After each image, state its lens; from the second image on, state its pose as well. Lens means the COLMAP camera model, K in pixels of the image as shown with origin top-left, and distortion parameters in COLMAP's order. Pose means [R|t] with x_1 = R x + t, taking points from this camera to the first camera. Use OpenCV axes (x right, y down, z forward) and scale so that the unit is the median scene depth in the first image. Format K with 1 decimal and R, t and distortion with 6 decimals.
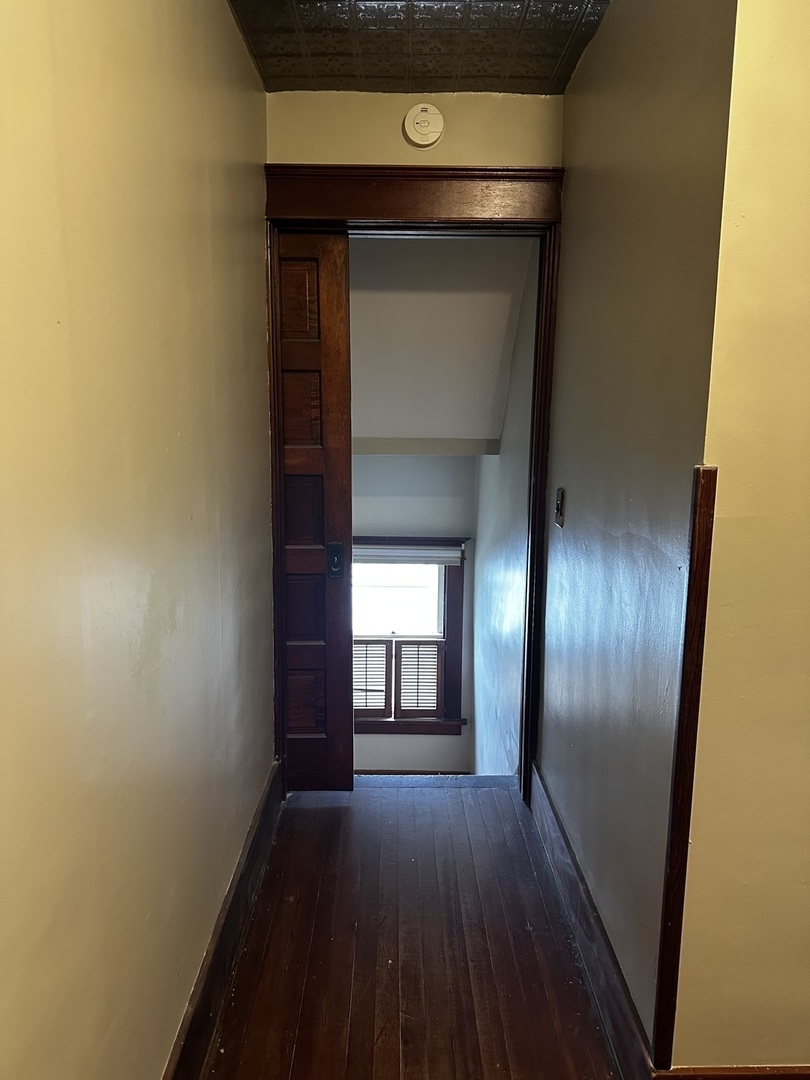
lens RADIAL K [[756.9, 0, 405.0], [0, 756.9, 540.0], [0, 0, 1]] dist [0.036754, -0.044180]
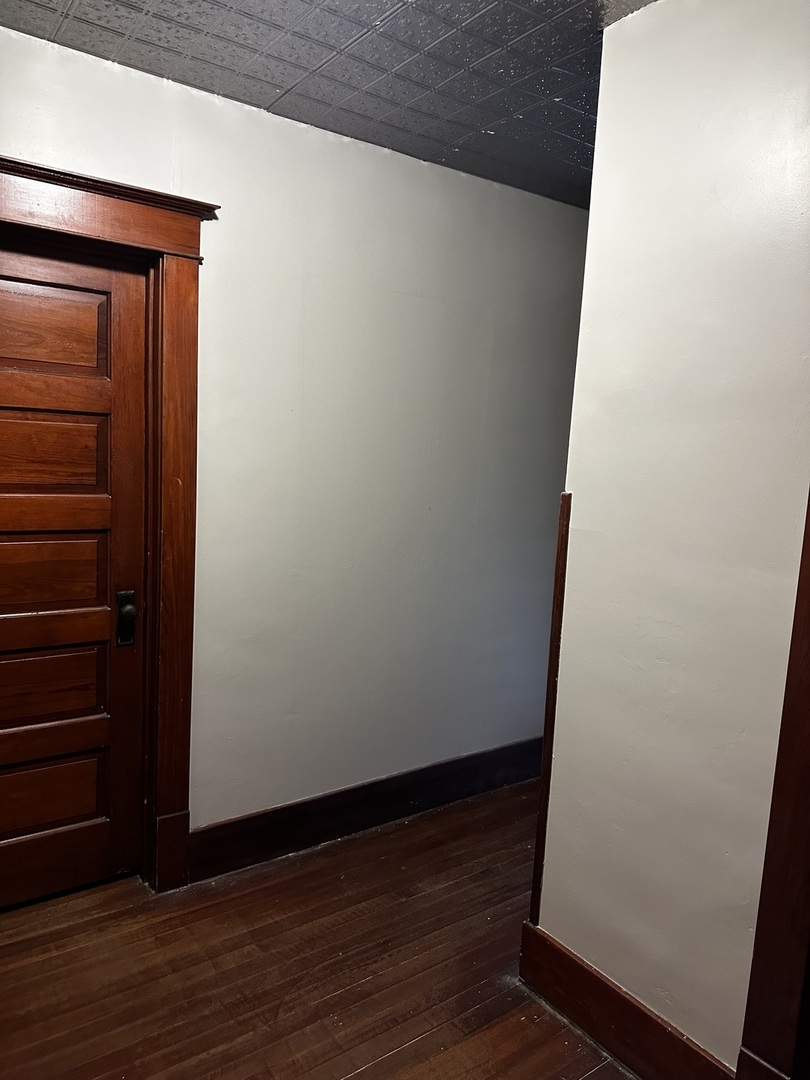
lens RADIAL K [[756.9, 0, 405.0], [0, 756.9, 540.0], [0, 0, 1]] dist [0.036754, -0.044180]
pose [[0.575691, 0.126072, -0.807890, 1.053053], [-0.190896, 0.981461, 0.017128, 0.024758], [0.795071, 0.144363, 0.589085, -0.091787]]
